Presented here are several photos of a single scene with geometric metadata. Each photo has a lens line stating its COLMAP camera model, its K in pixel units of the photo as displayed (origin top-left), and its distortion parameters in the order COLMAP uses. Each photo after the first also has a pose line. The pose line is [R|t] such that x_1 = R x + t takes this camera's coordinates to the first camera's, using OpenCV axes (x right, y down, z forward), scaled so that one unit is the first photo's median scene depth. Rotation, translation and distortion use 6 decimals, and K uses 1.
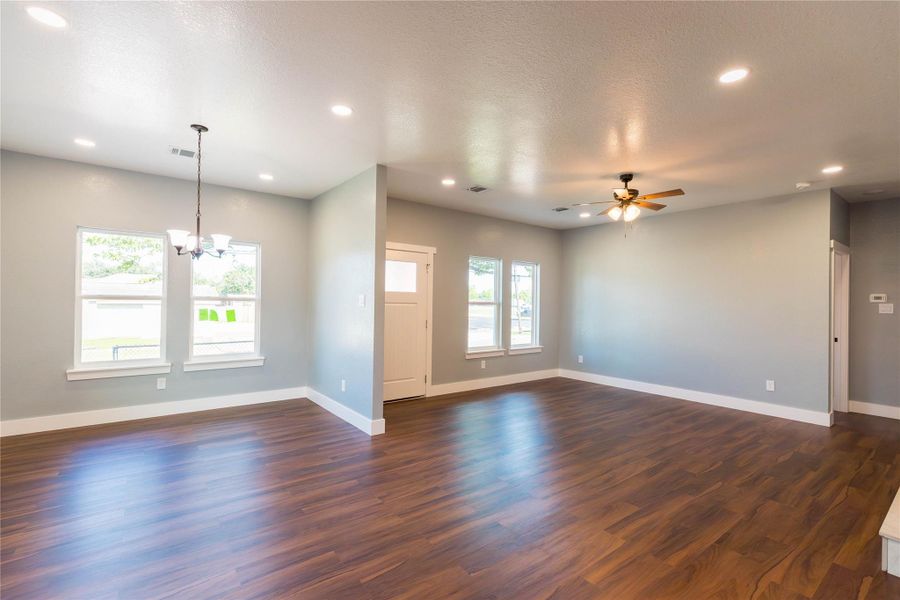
lens RADIAL K [[424.8, 0, 450.0], [0, 424.8, 300.0], [0, 0, 1]] dist [-0.005221, -0.000552]
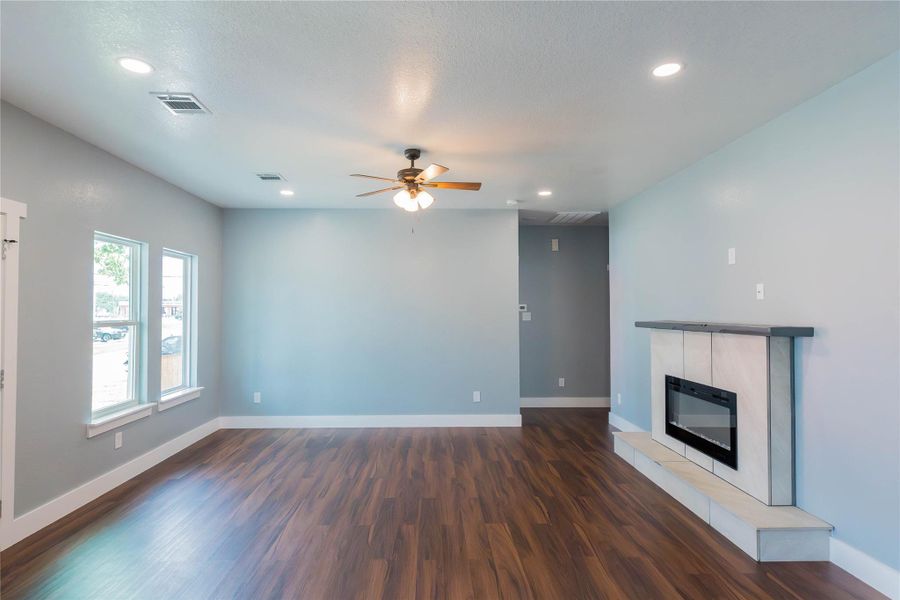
lens RADIAL K [[481.2, 0, 450.0], [0, 481.2, 300.0], [0, 0, 1]] dist [0.000817, -0.001602]
pose [[0.583827, 0.002093, 0.811875, -0.183350], [0.005518, 0.999963, -0.006545, -0.017462], [-0.811859, 0.008301, 0.583794, 0.346100]]
